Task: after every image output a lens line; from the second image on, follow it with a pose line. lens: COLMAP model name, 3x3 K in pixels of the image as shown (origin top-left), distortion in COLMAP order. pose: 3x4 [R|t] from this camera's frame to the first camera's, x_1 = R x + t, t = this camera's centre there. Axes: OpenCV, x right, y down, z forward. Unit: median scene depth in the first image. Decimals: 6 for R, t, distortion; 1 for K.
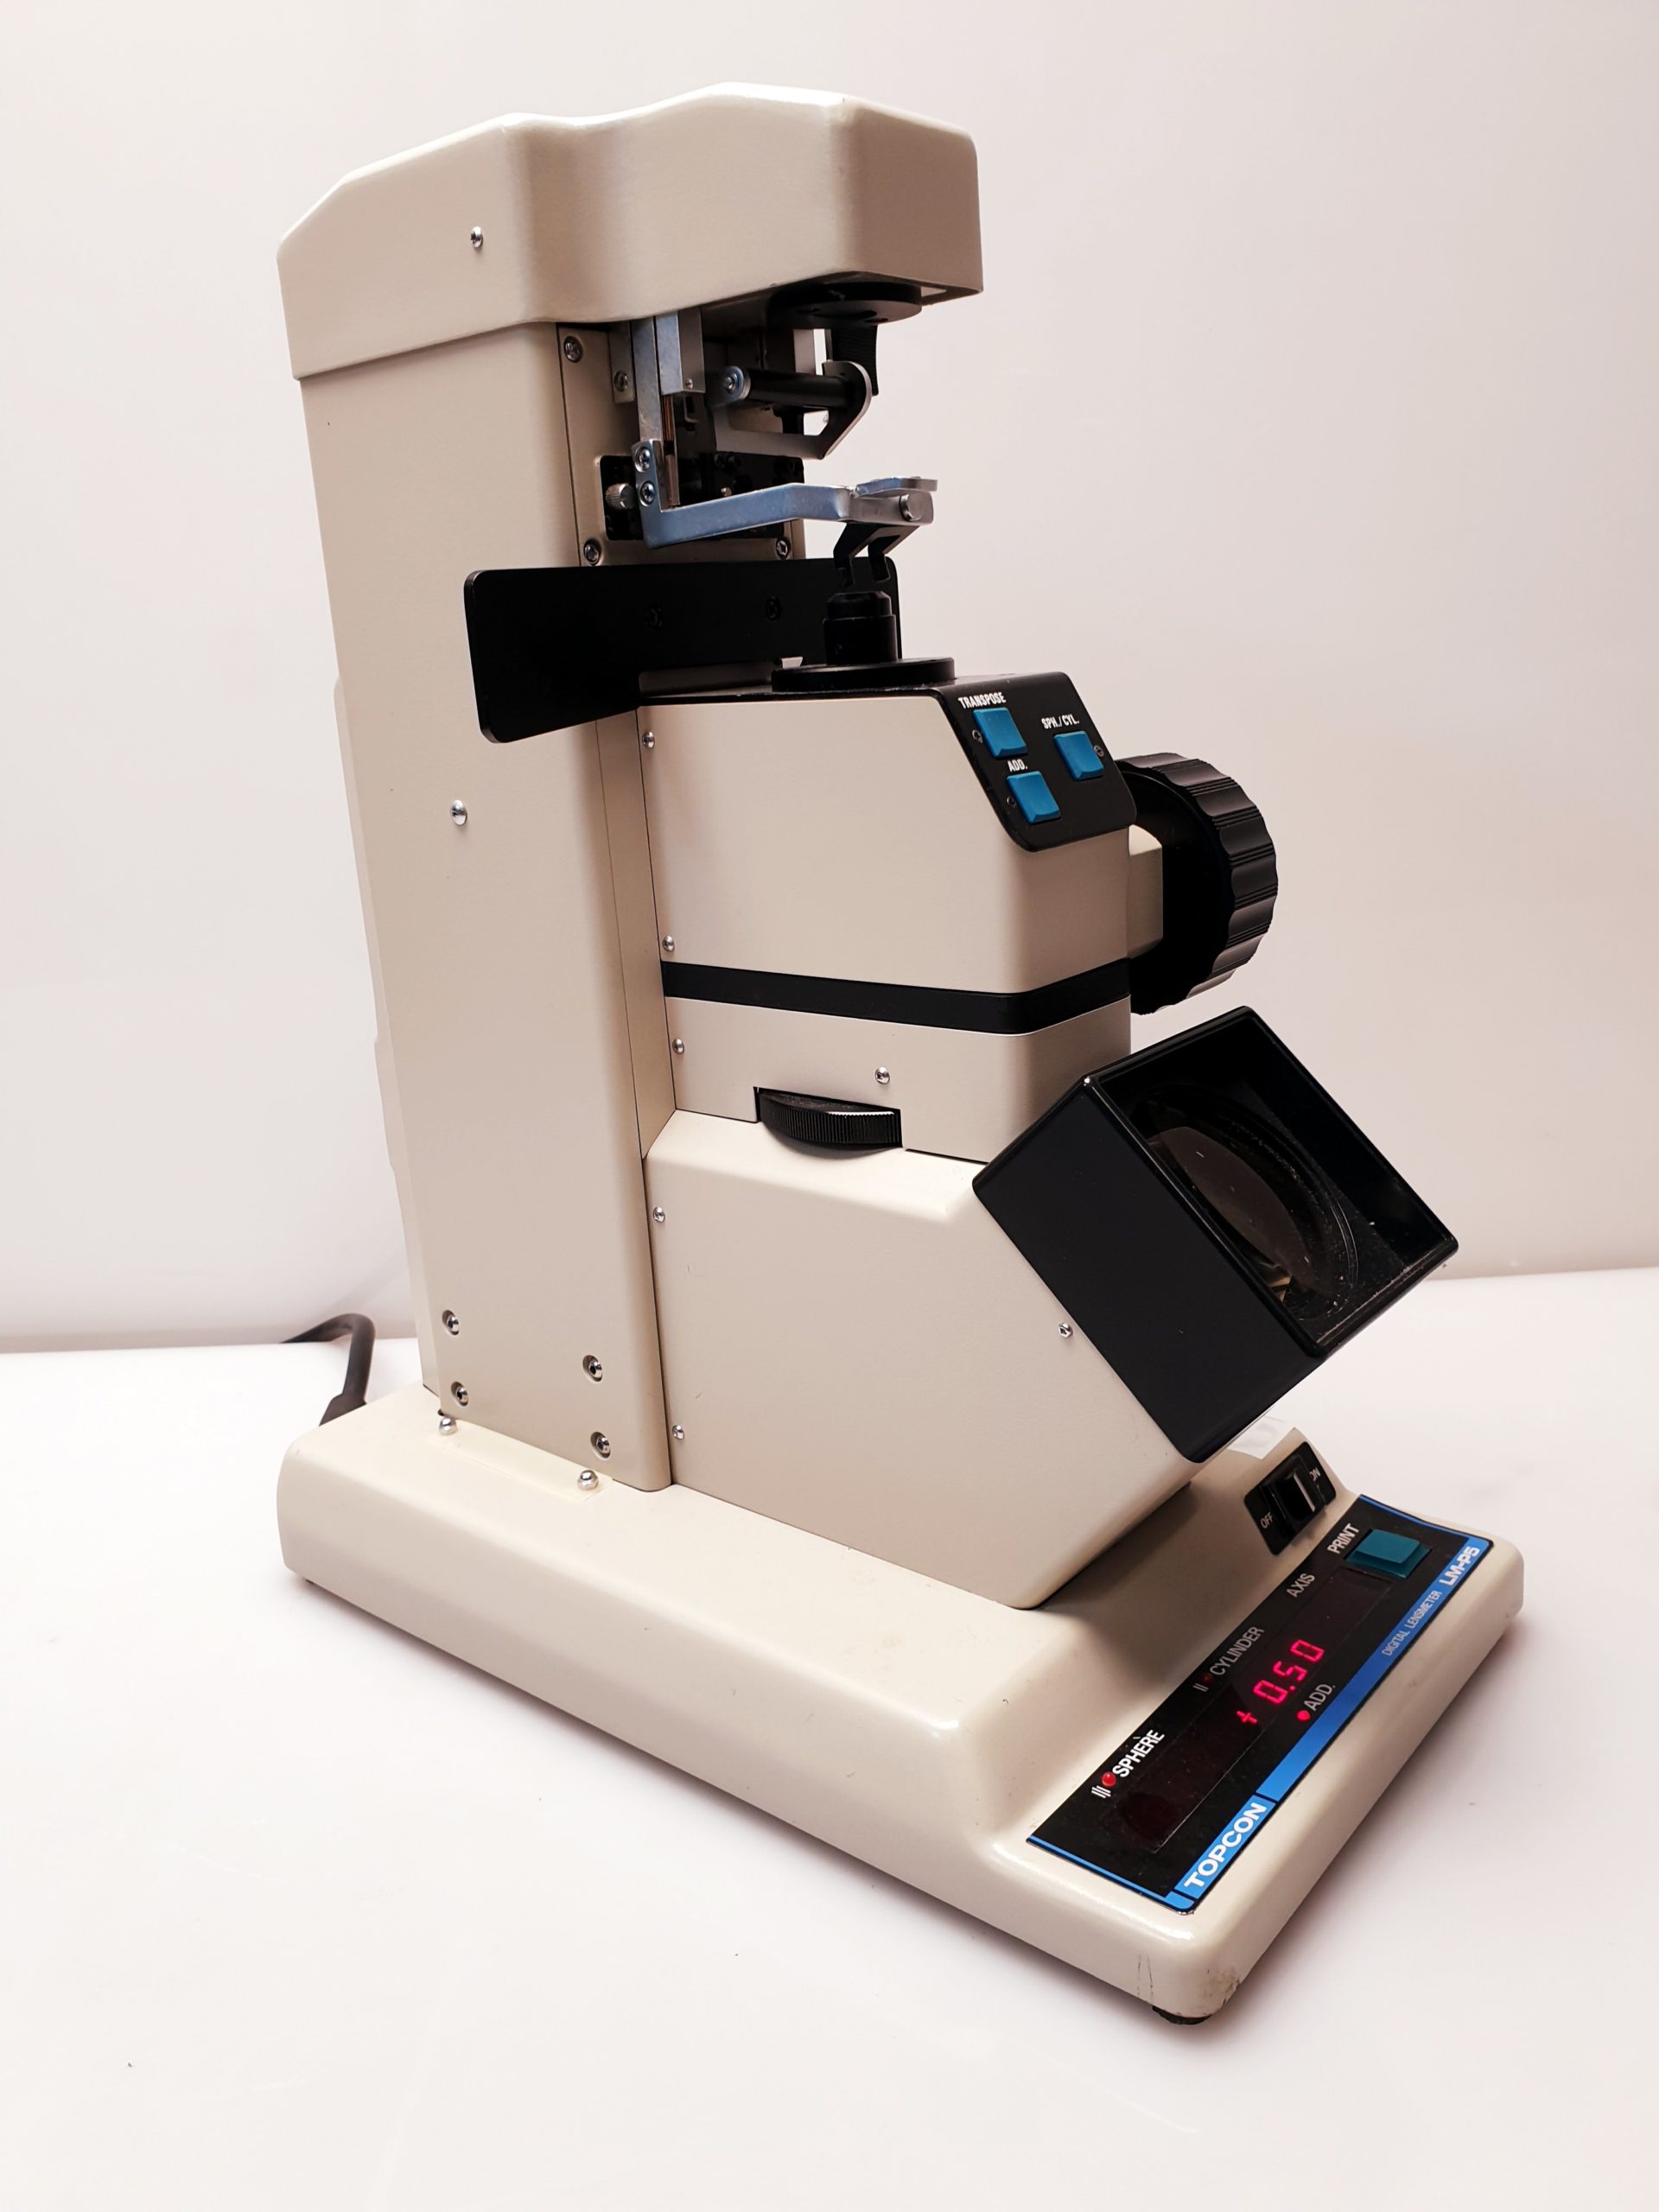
lens RADIAL K [[1706.5, 0, 837.4], [0, 1706.5, 1102.7], [0, 0, 1]] dist [0.079511, -0.331071]
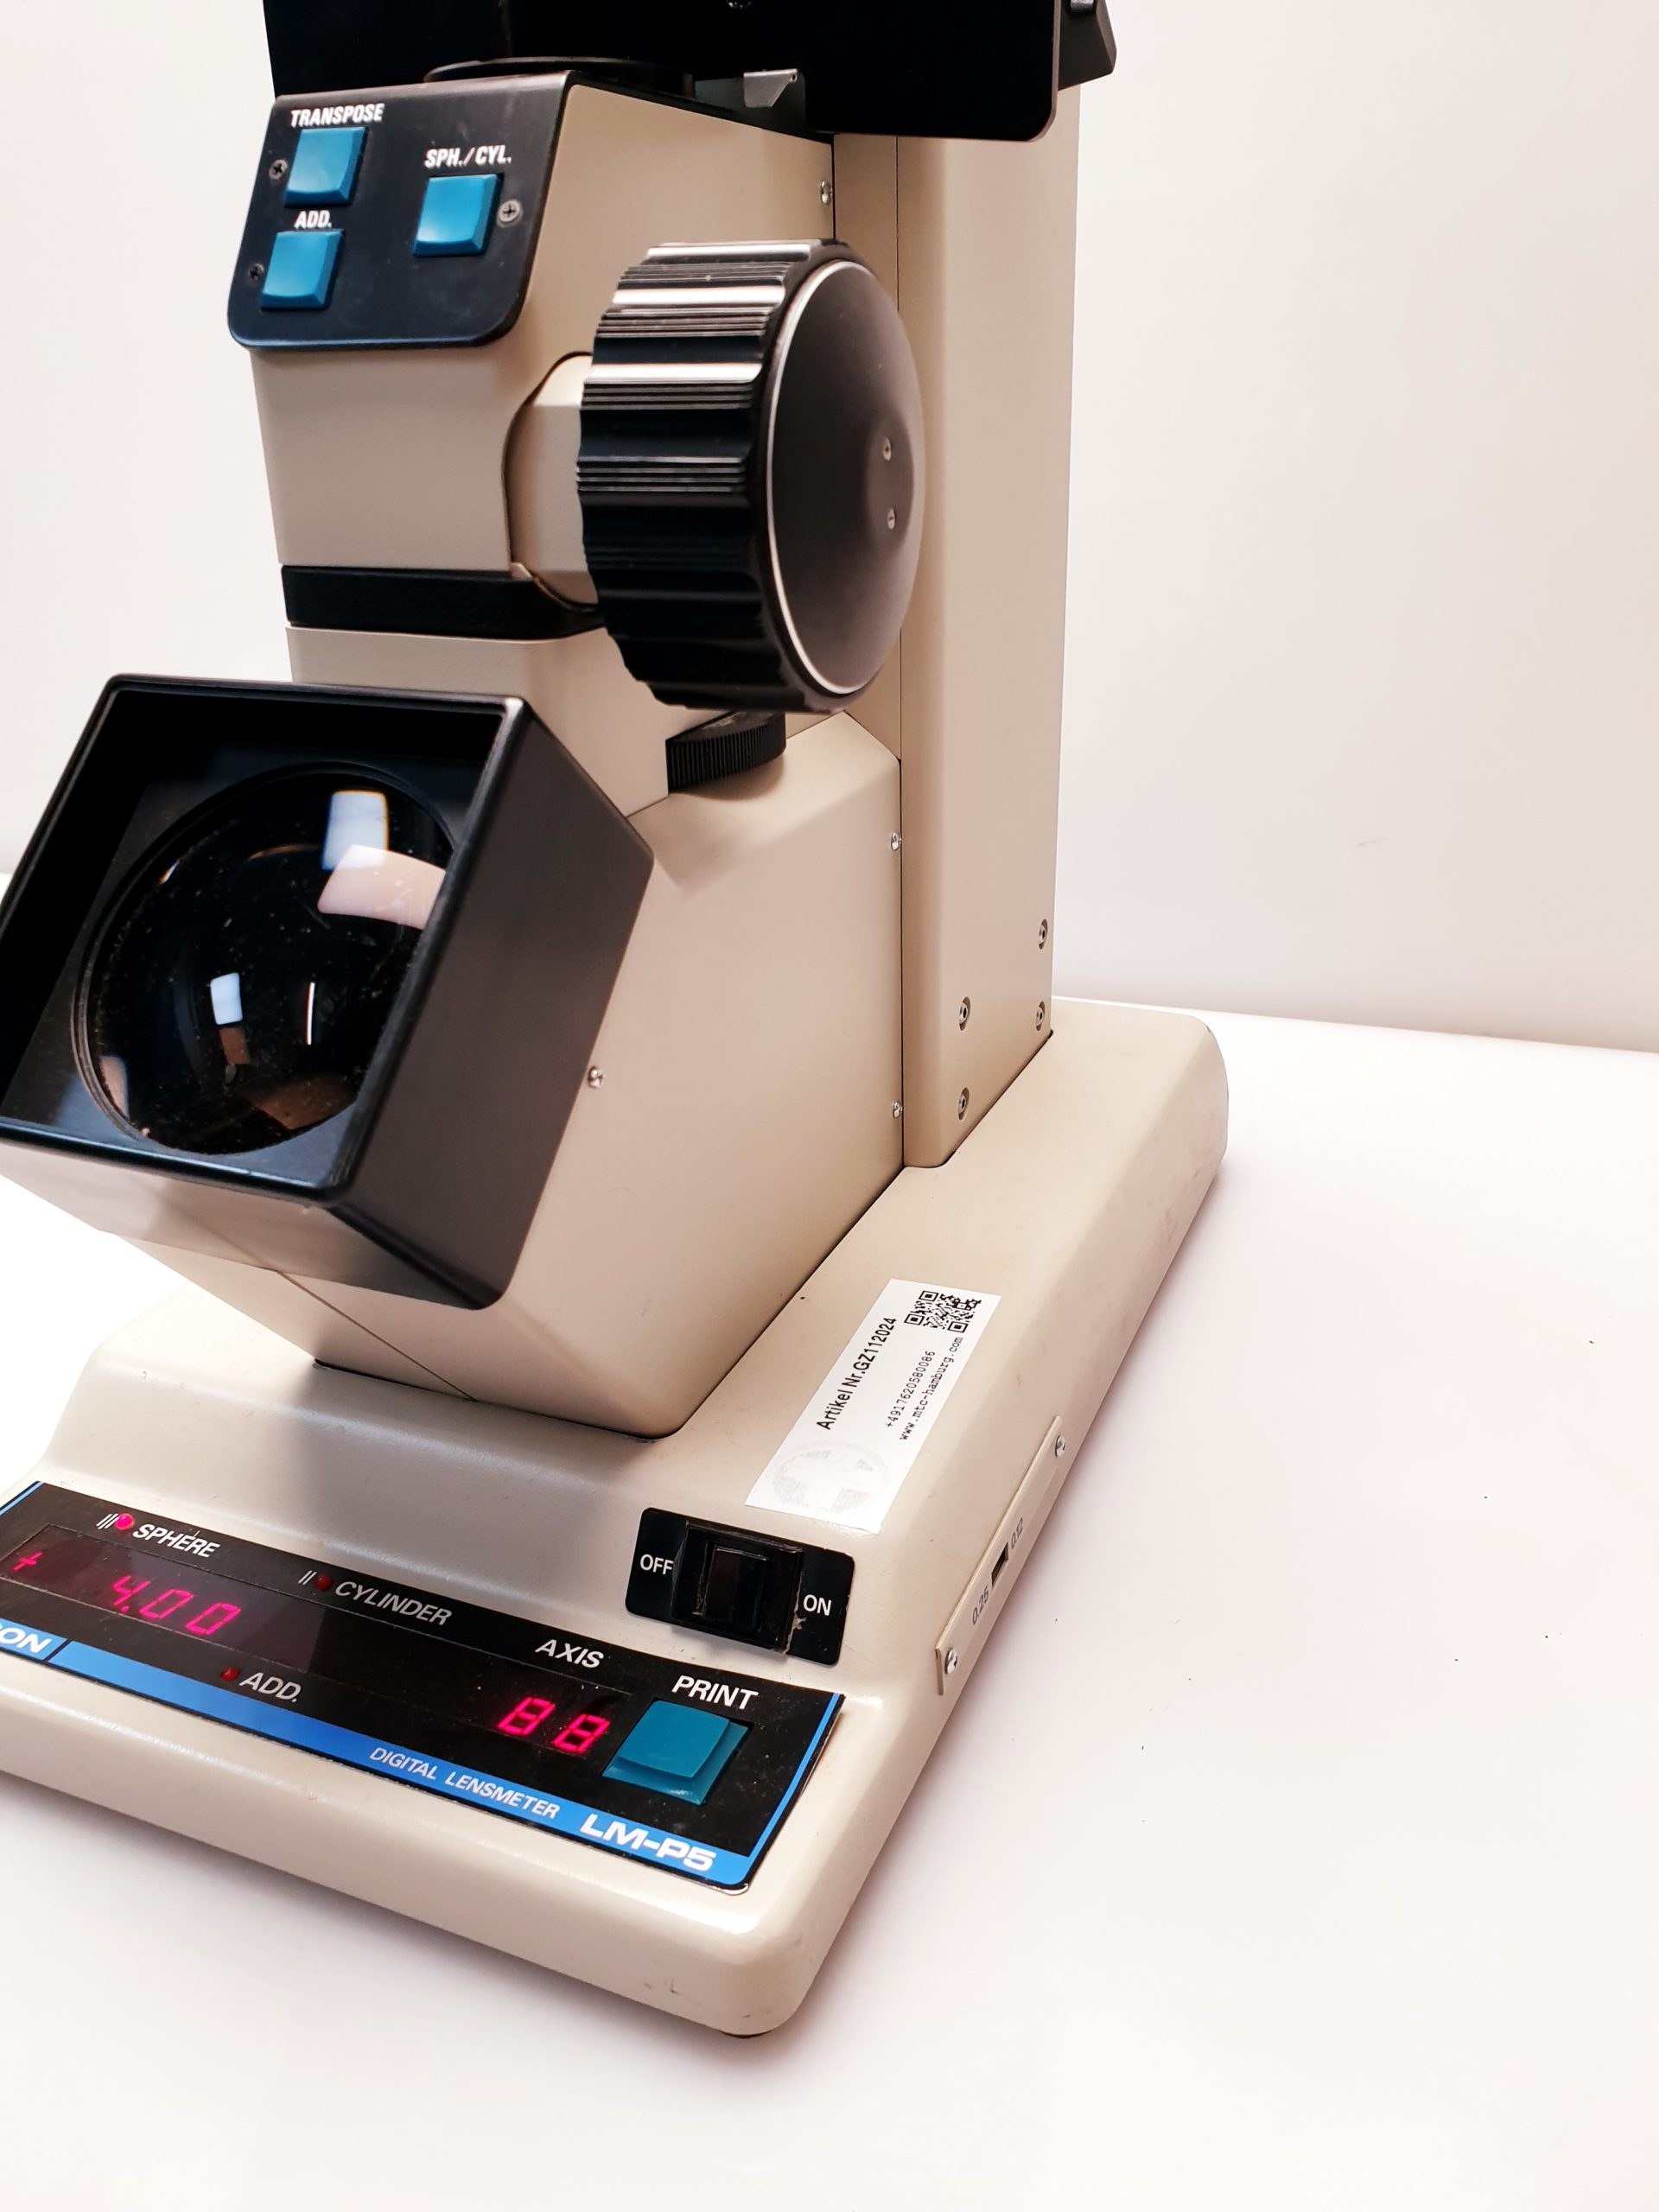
lens RADIAL K [[1738.2, 0, 828.4], [0, 1738.2, 1098.1], [0, 0, 1]] dist [-0.005250, -0.003892]
pose [[0.291860, 0.435349, -0.851639, 0.822299], [-0.251812, 0.893968, 0.370690, -0.178965], [0.922718, 0.106263, 0.370540, 0.900460]]
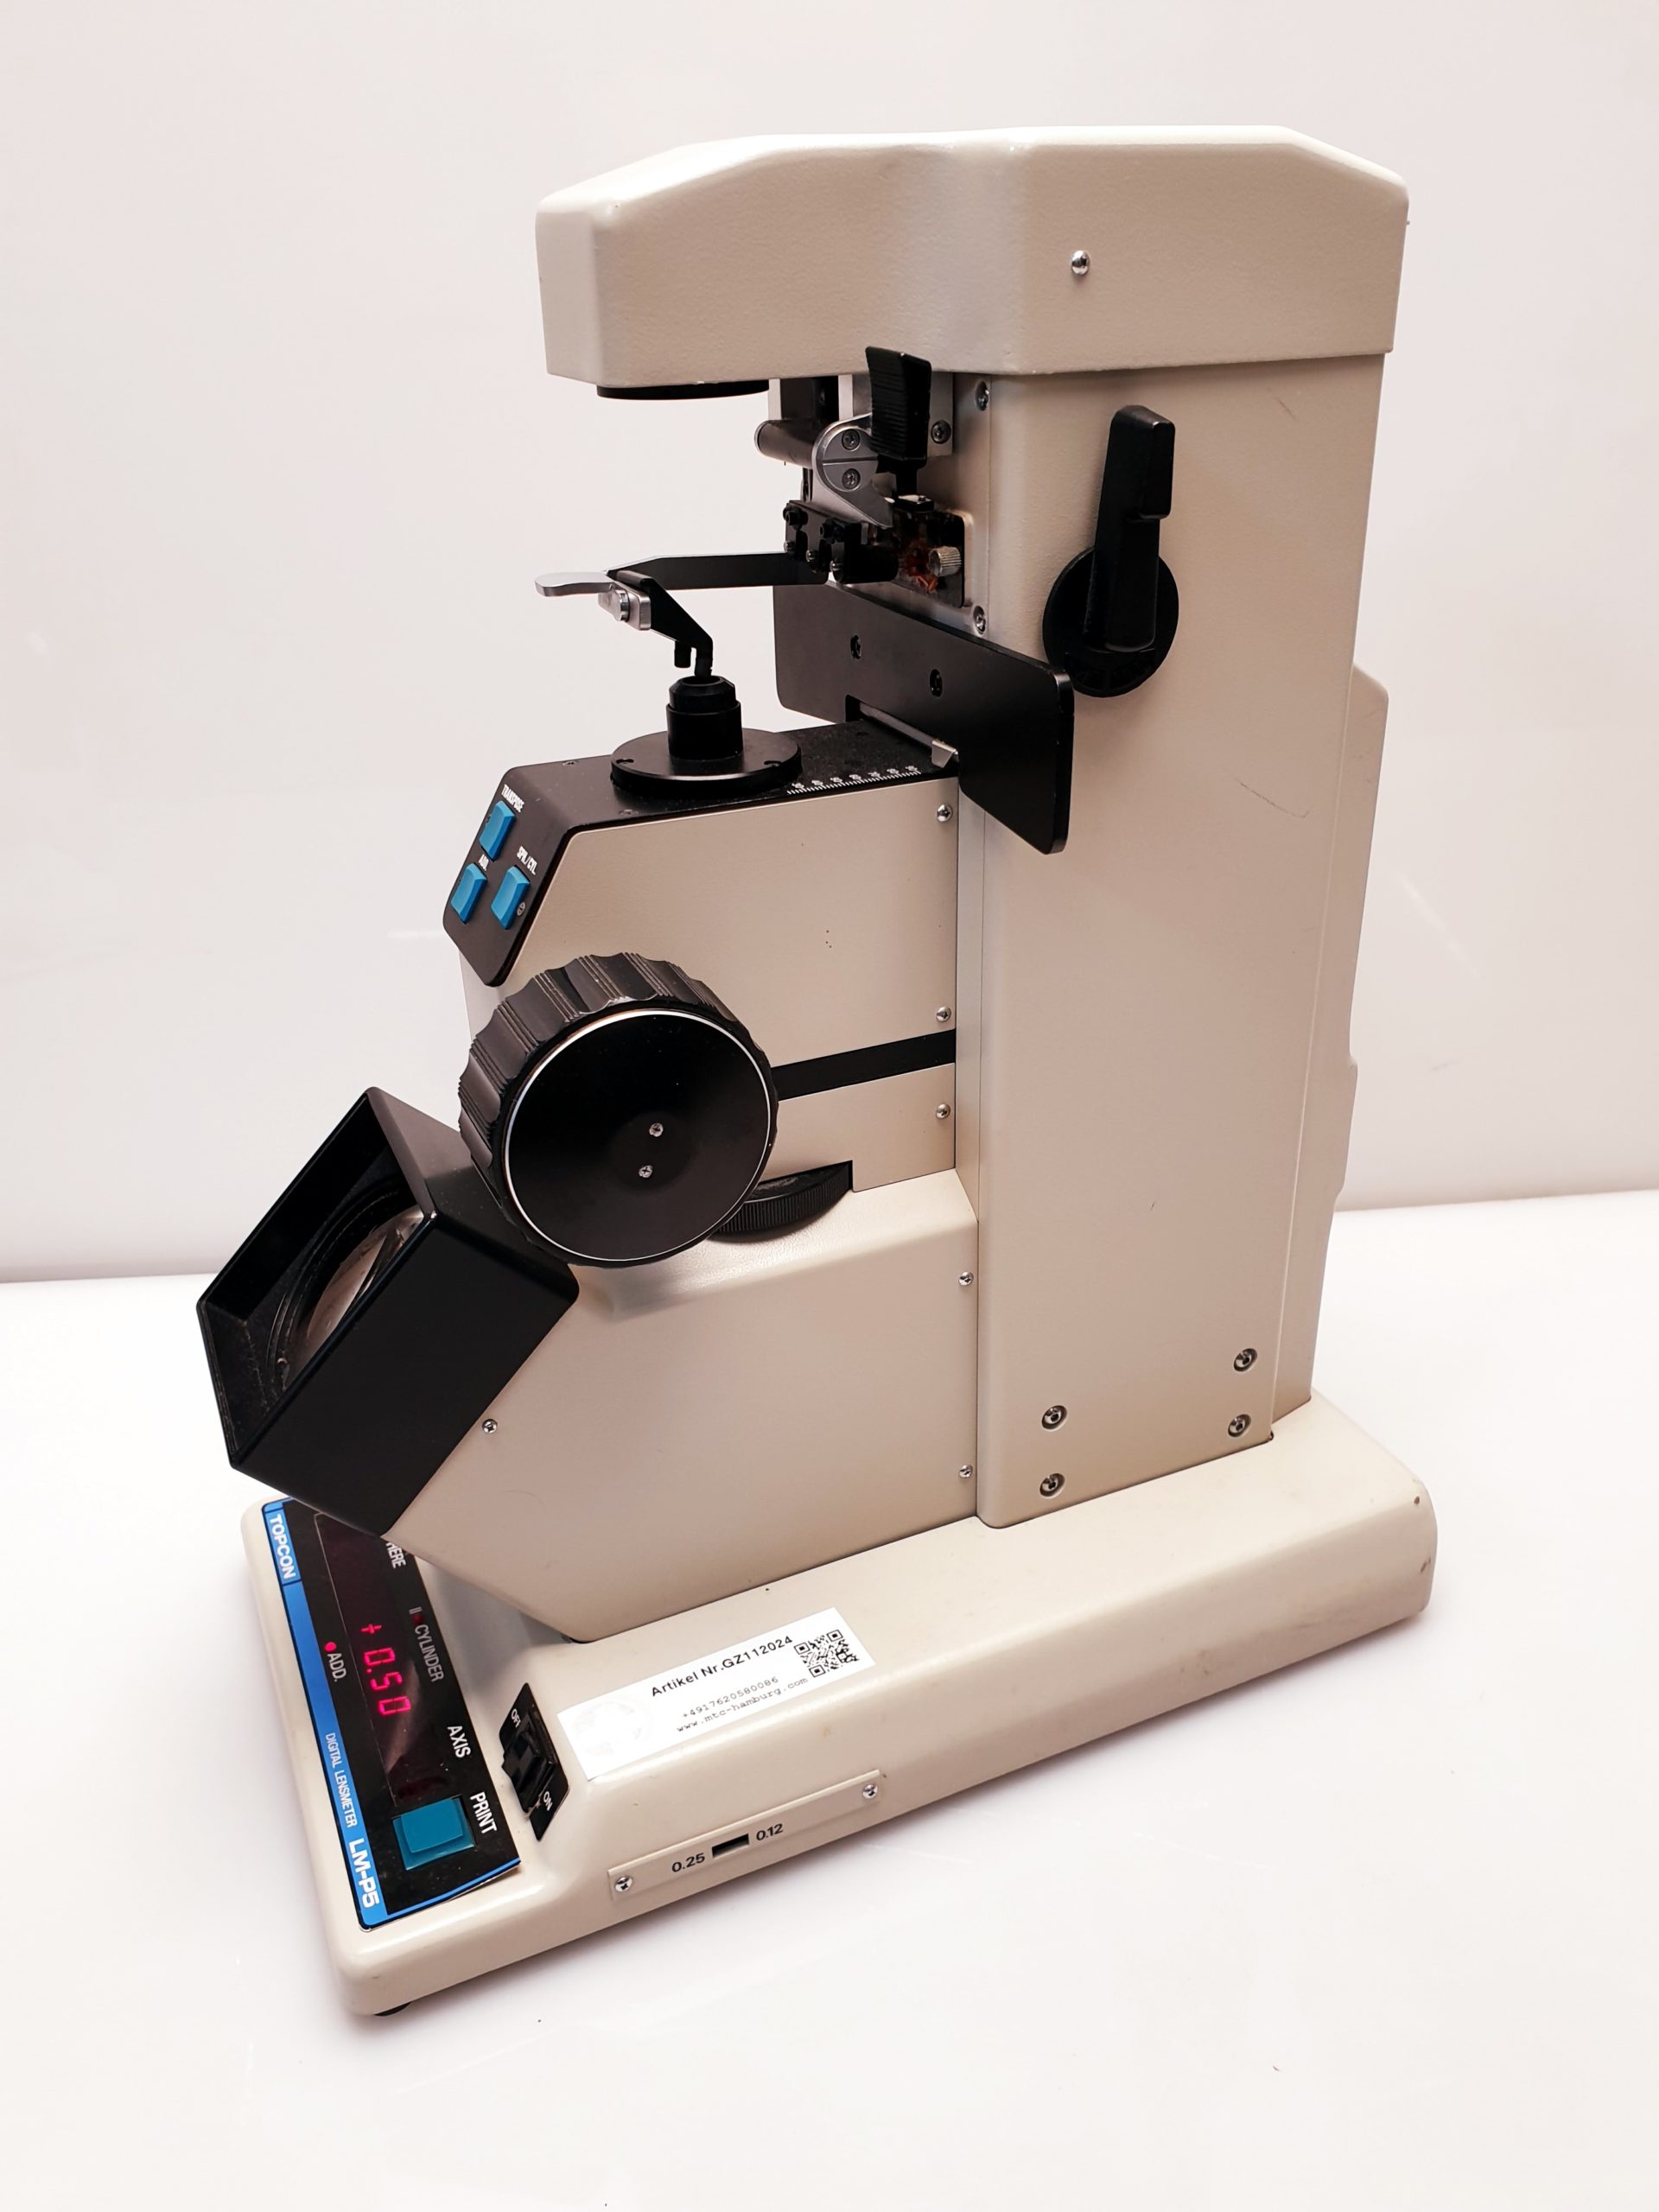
lens RADIAL K [[1694.8, 0, 790.9], [0, 1694.8, 1109.0], [0, 0, 1]] dist [-0.007791, -0.001938]
pose [[-0.447953, 0.459189, -0.767127, 0.838000], [-0.181966, 0.793244, 0.581079, -0.672200], [0.875344, 0.399887, -0.271779, 1.402630]]
